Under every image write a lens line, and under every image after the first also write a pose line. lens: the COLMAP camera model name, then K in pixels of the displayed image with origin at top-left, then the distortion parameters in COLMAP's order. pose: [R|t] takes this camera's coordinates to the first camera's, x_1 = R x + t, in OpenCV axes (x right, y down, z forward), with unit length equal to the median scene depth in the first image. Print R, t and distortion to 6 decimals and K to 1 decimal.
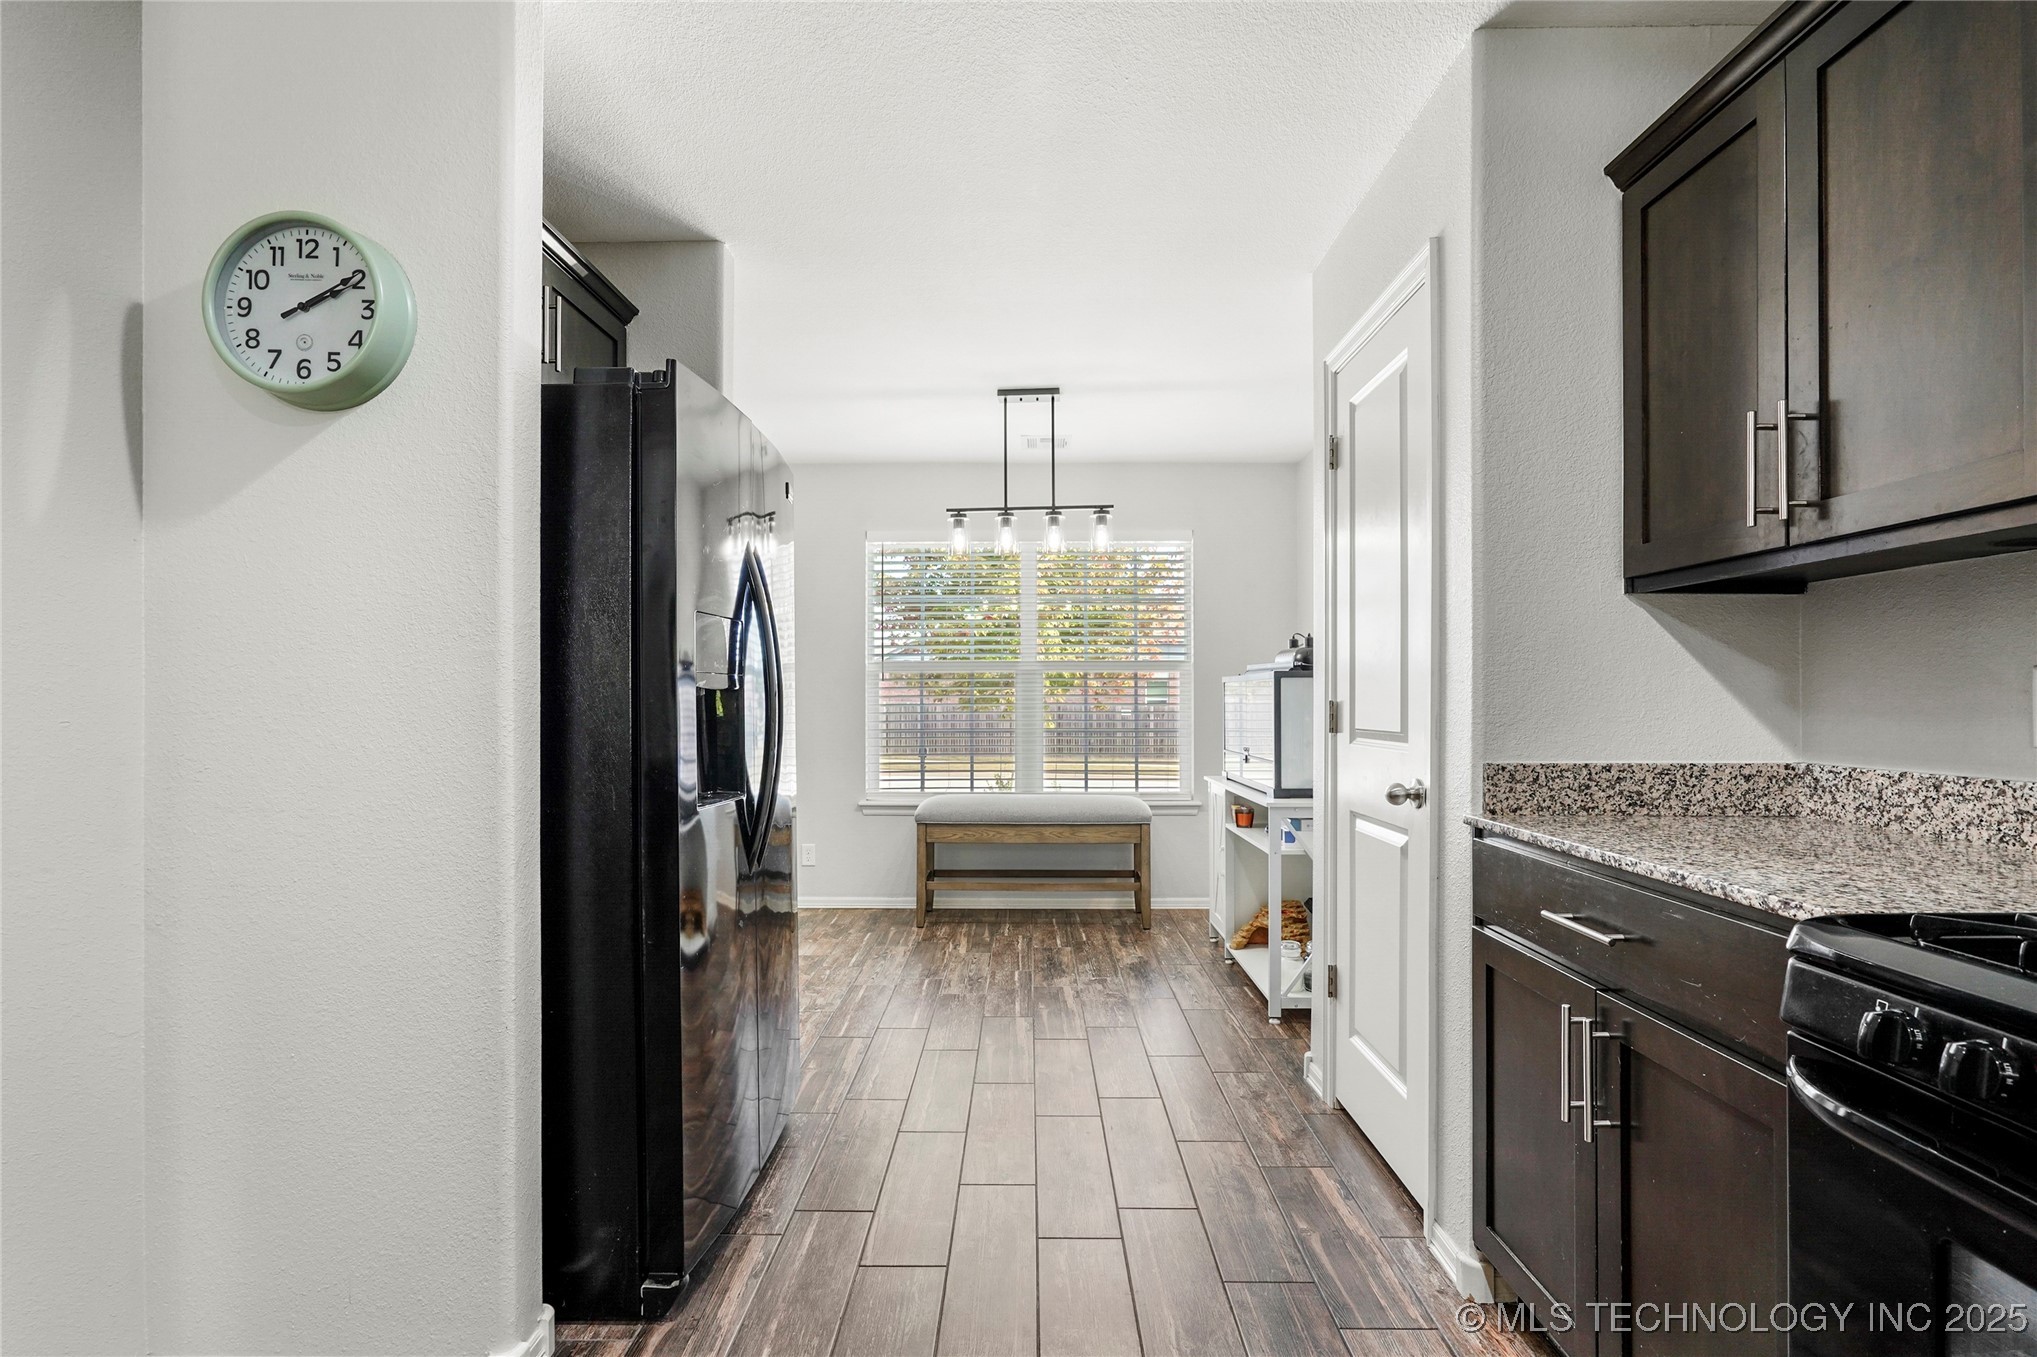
lens RADIAL K [[936.1, 0, 1024.0], [0, 936.1, 683.8], [0, 0, 1]] dist [0.011954, 0.001219]
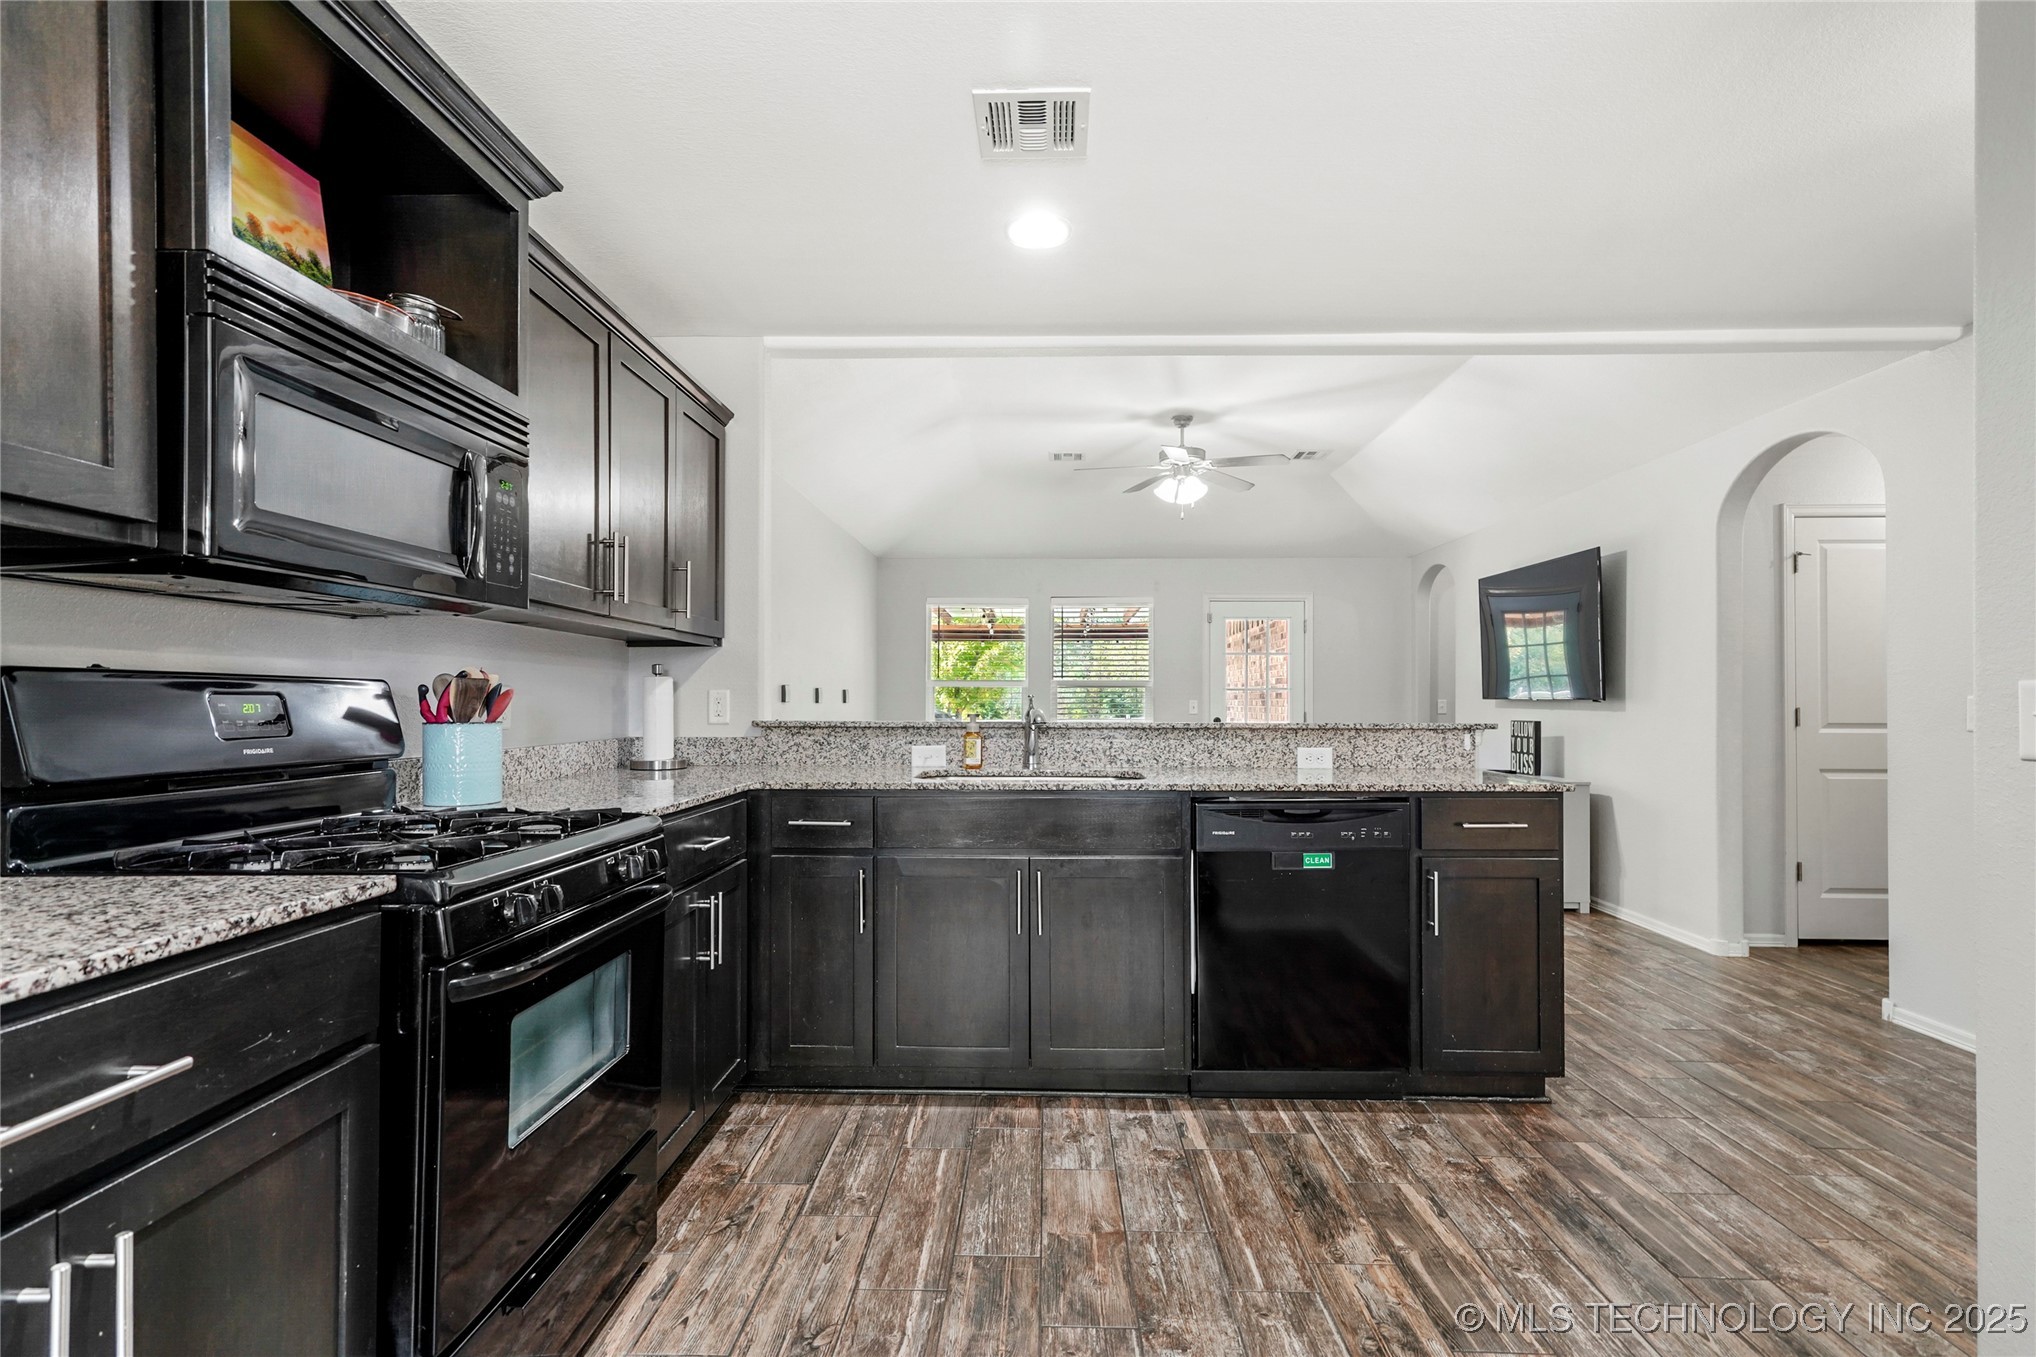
lens RADIAL K [[960.8, 0, 1023.6], [0, 960.8, 698.1], [0, 0, 1]] dist [-0.003032, 0.008876]
pose [[-0.999660, -0.013286, 0.022424, 0.061004], [-0.013711, 0.999727, -0.018910, 0.031763], [-0.022167, -0.019211, -0.999570, 1.705850]]
